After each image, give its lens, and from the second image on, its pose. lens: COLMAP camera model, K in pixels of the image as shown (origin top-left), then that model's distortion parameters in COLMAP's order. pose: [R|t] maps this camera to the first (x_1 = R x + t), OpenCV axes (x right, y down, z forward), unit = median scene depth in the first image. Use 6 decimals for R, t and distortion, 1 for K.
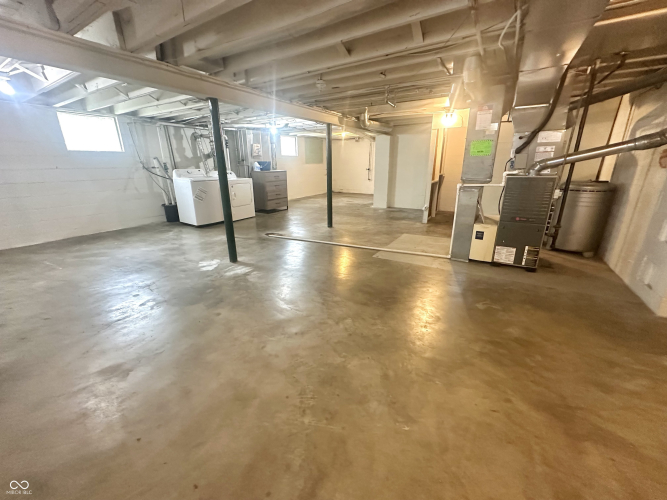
lens RADIAL K [[266.2, 0, 333.6], [0, 266.2, 246.9], [0, 0, 1]] dist [-0.002455, 0.000932]
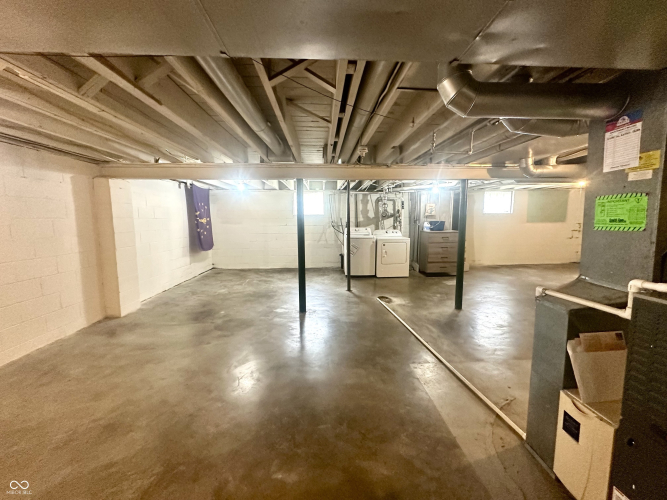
lens RADIAL K [[266.2, 0, 332.5], [0, 266.2, 249.6], [0, 0, 1]] dist [-0.002455, 0.000932]
pose [[0.566835, 0.100982, -0.817619, 0.341403], [-0.247558, 0.967469, -0.052136, -0.099595], [0.785757, 0.231960, 0.573394, 0.234646]]
